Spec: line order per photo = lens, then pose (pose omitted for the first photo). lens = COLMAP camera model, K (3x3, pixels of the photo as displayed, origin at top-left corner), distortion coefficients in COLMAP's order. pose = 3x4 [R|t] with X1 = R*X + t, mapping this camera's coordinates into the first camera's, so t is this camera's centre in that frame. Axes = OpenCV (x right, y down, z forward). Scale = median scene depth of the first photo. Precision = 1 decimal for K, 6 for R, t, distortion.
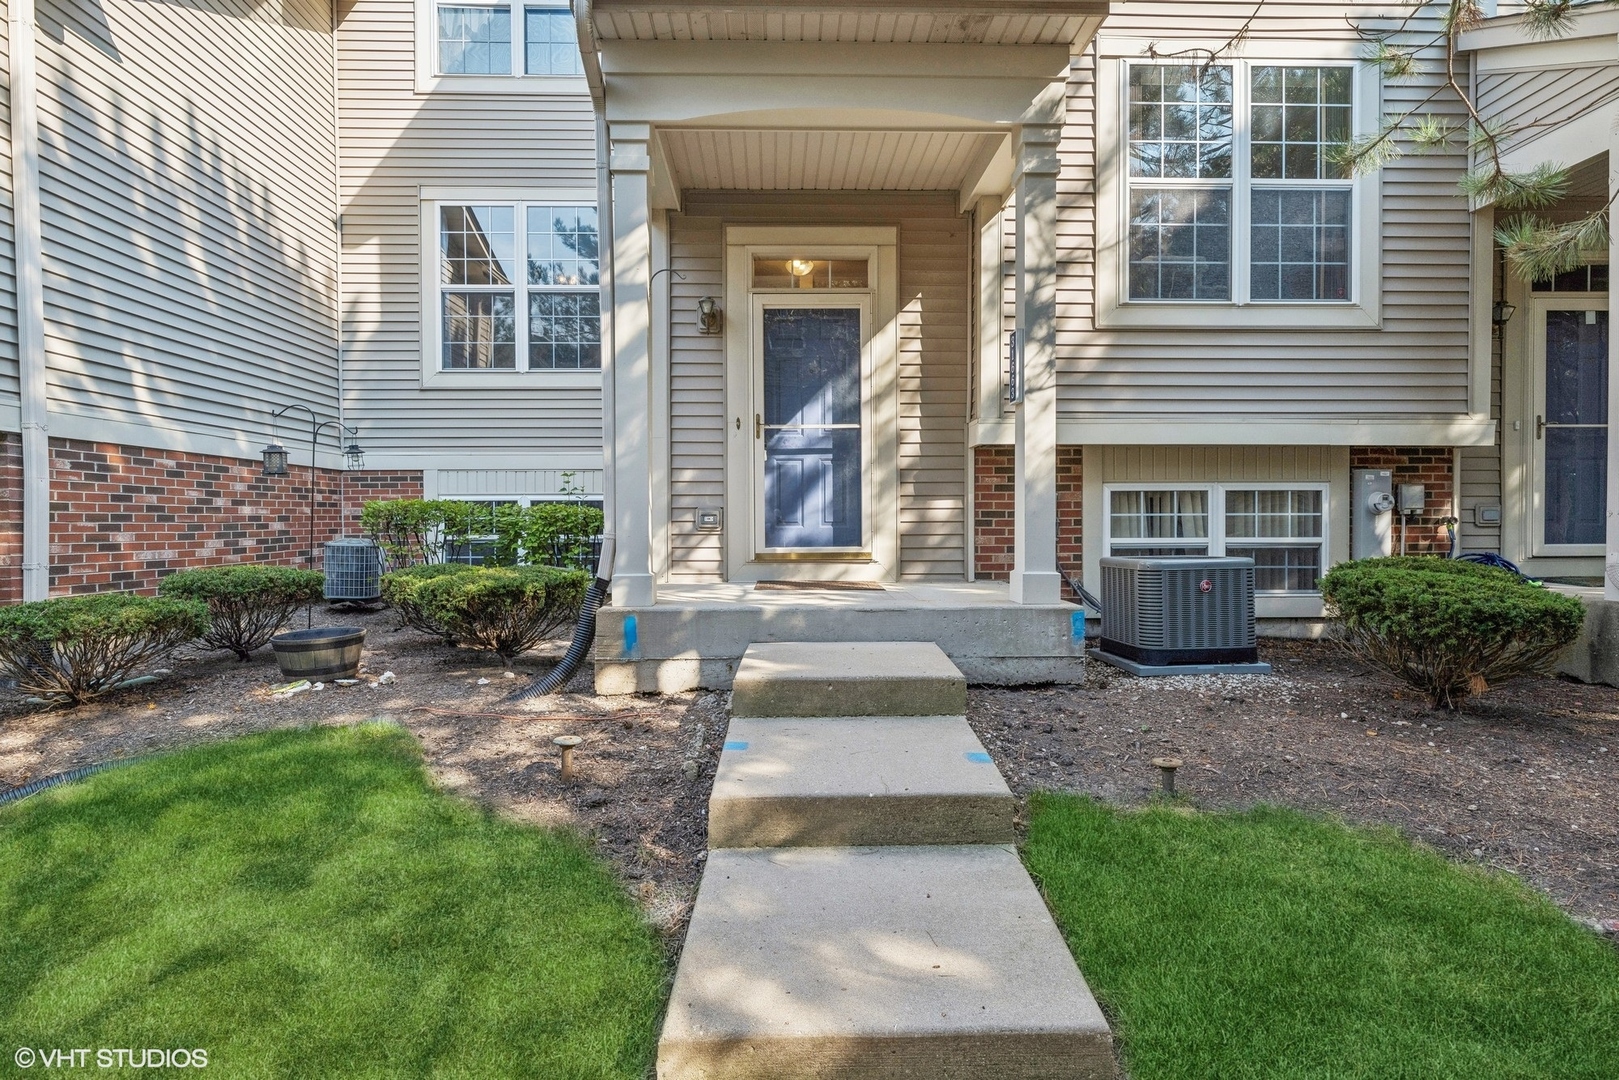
lens RADIAL K [[800.2, 0, 809.5], [0, 800.2, 540.0], [0, 0, 1]] dist [0.002483, 0.000637]
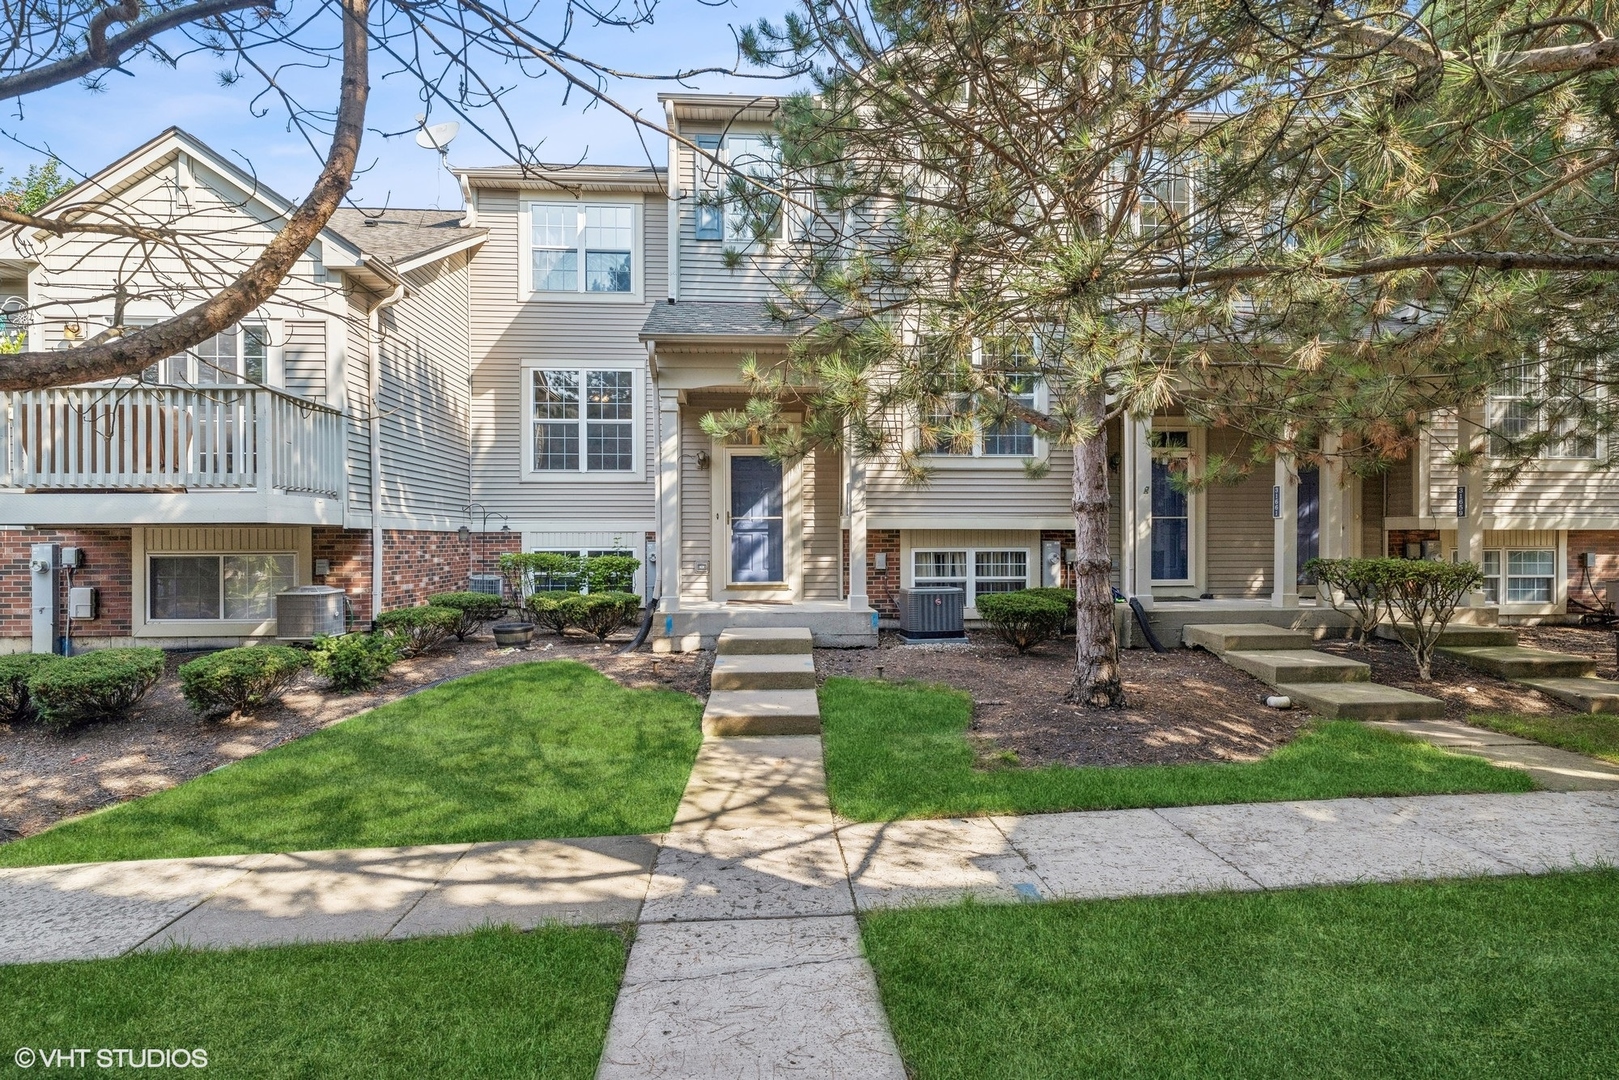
lens RADIAL K [[800.2, 0, 809.5], [0, 800.2, 540.0], [0, 0, 1]] dist [0.002483, 0.000637]
pose [[0.999292, 0.001321, 0.037611, 0.056795], [-0.000293, 0.999627, -0.027314, -0.038001], [-0.037633, 0.027284, 0.998919, -0.881592]]
